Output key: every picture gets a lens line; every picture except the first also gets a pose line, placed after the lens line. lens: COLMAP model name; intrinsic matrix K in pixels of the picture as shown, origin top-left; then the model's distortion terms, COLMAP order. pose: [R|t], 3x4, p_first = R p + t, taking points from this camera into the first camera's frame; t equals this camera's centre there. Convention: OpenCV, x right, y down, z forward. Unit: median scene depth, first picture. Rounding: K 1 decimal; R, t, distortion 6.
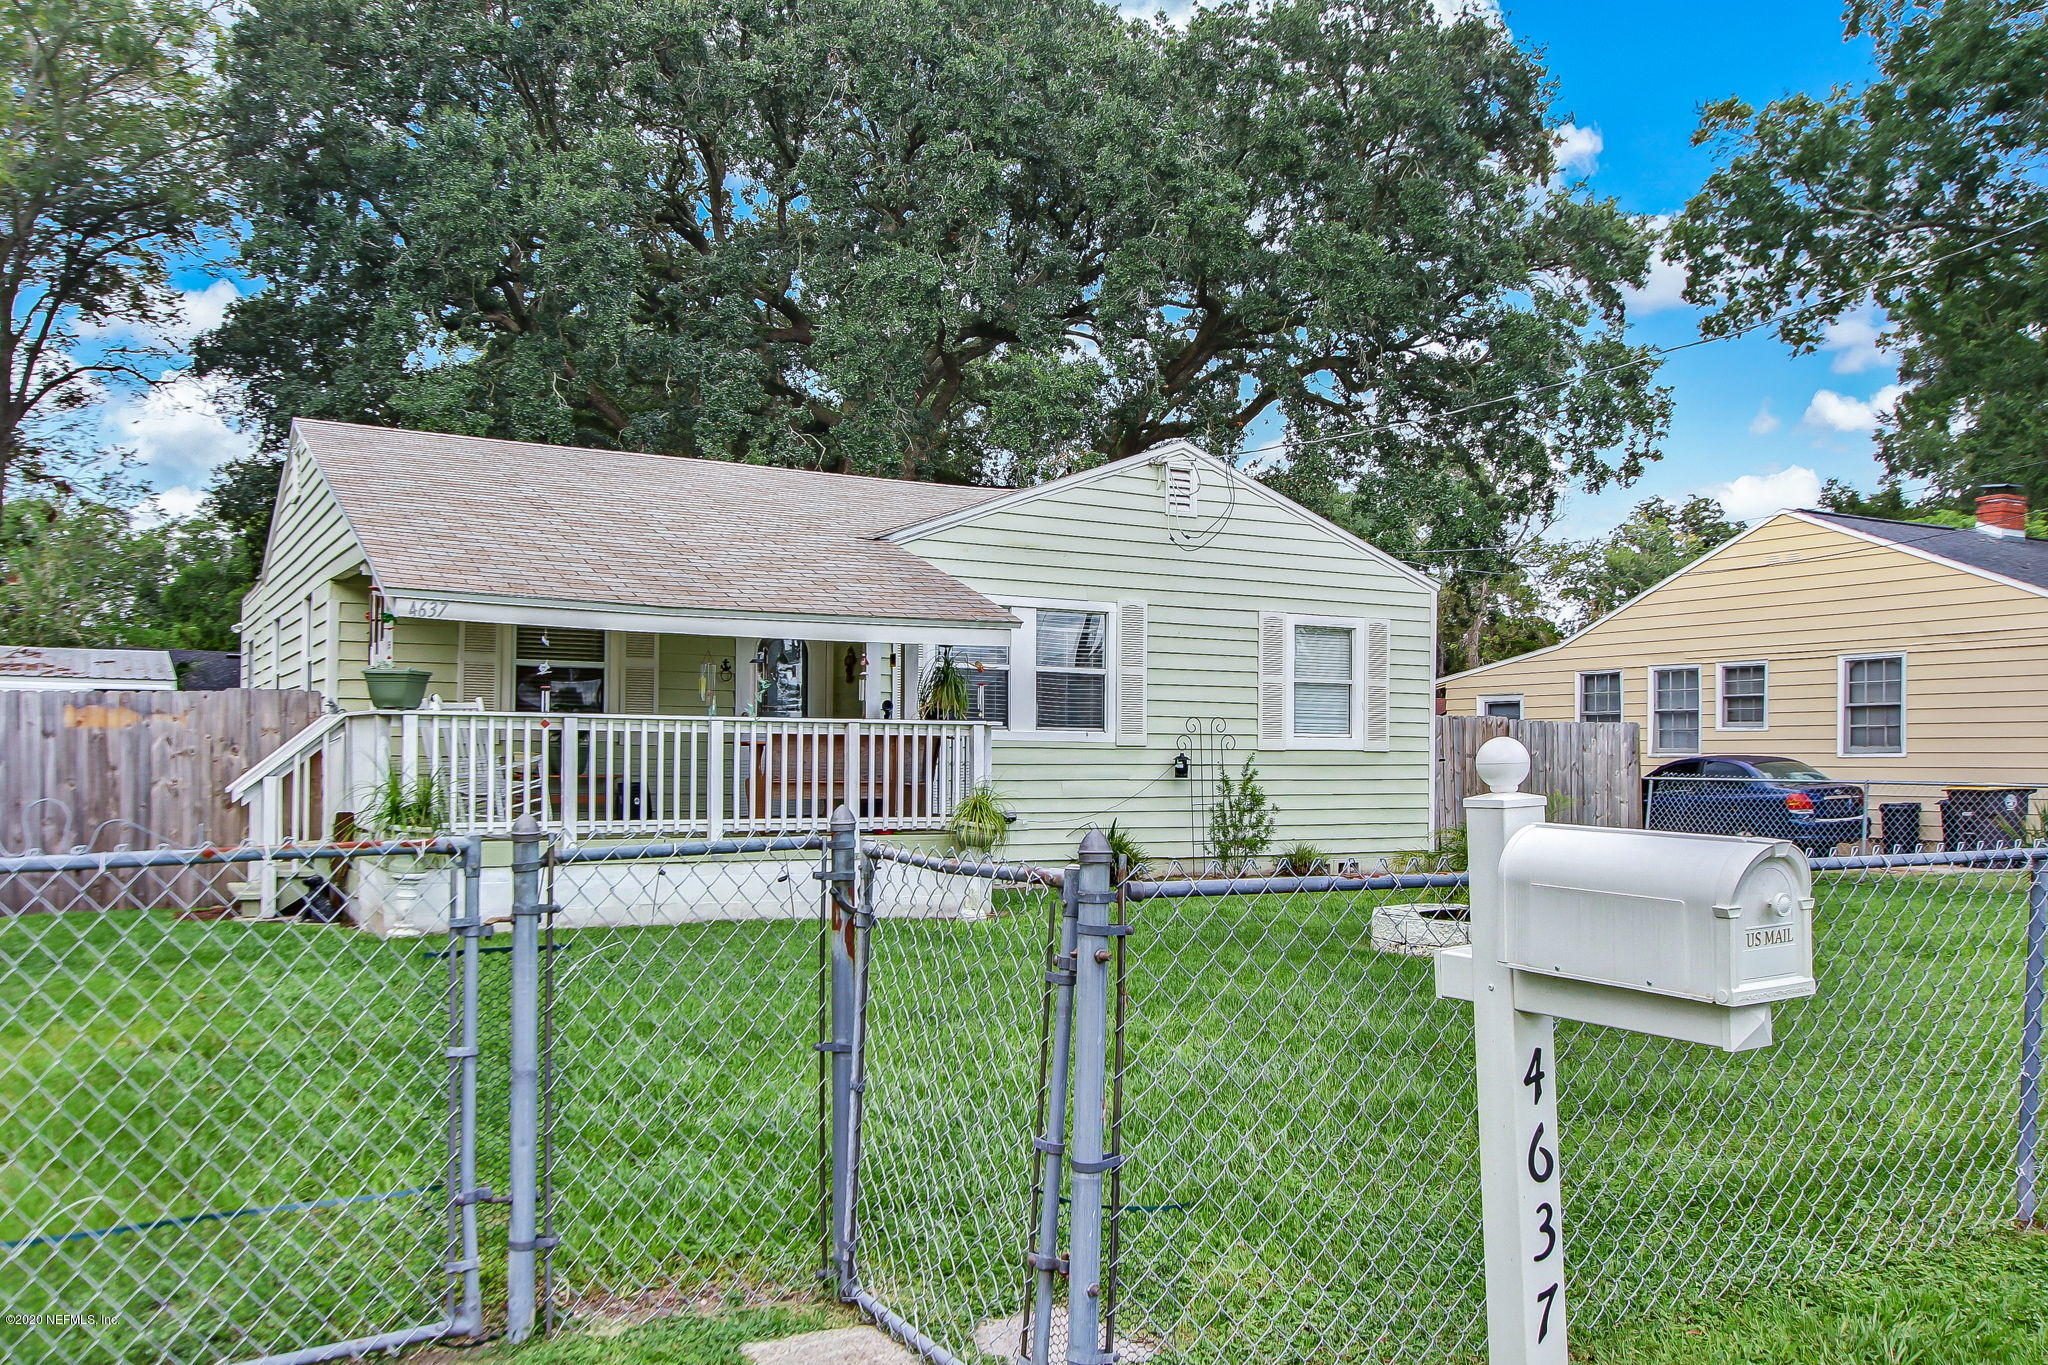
lens RADIAL K [[1664.0, 0, 1024.0], [0, 1664.0, 682.5], [0, 0, 1]] dist [0.000341, 0.008285]
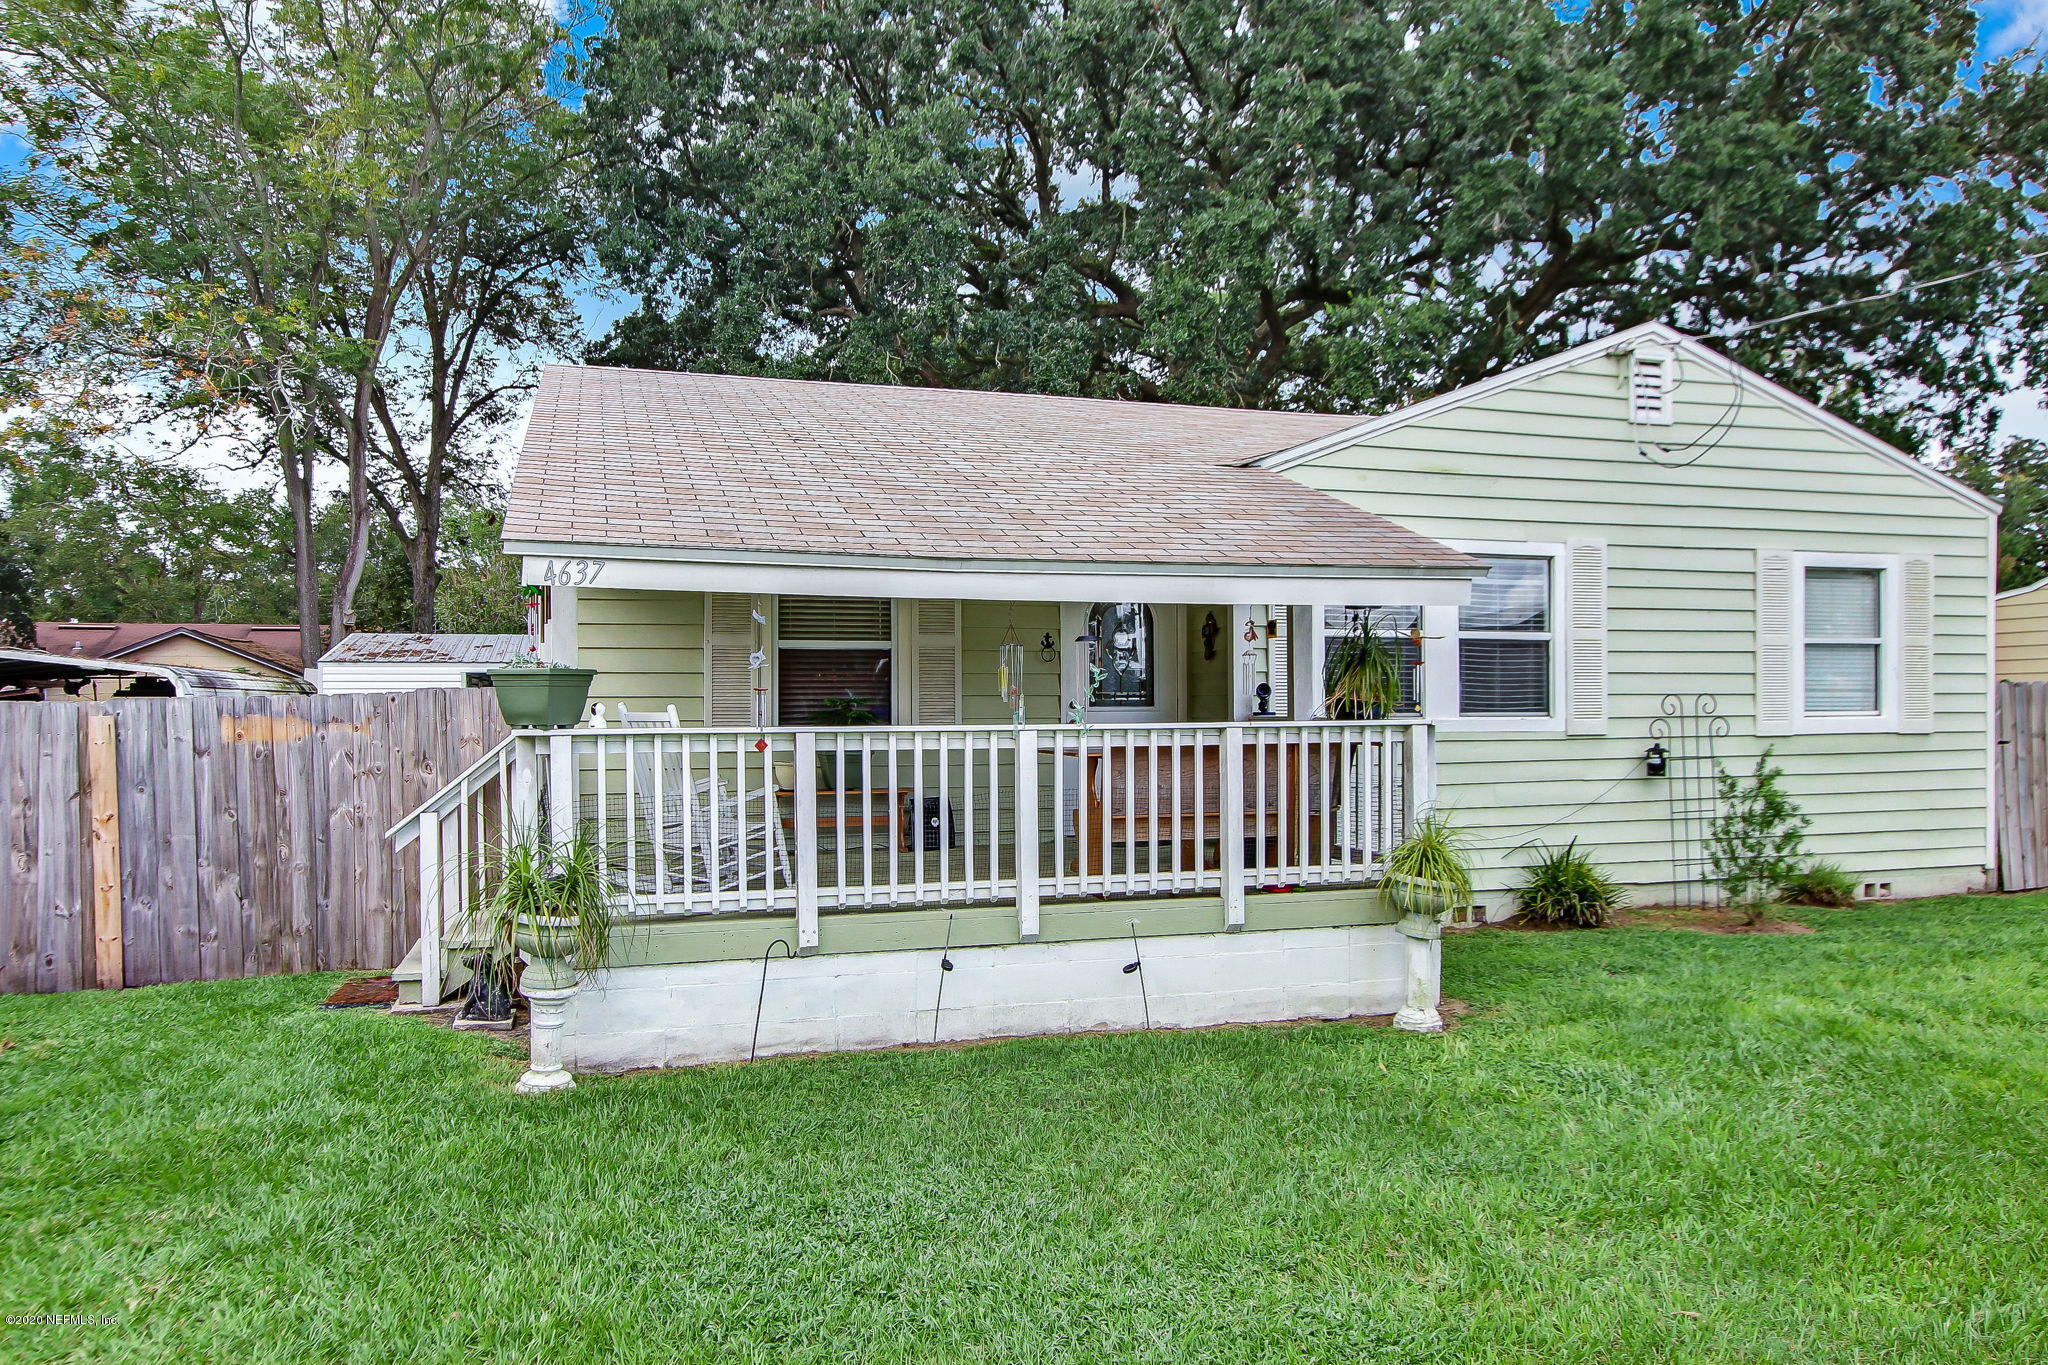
lens RADIAL K [[980.1, 0, 983.2], [0, 980.1, 680.9], [0, 0, 1]] dist [-0.014679, 0.000732]
pose [[0.963482, -0.009686, -0.267599, -0.079106], [0.022706, 0.998702, 0.045603, -0.011952], [0.266809, -0.050014, 0.962451, 0.505741]]
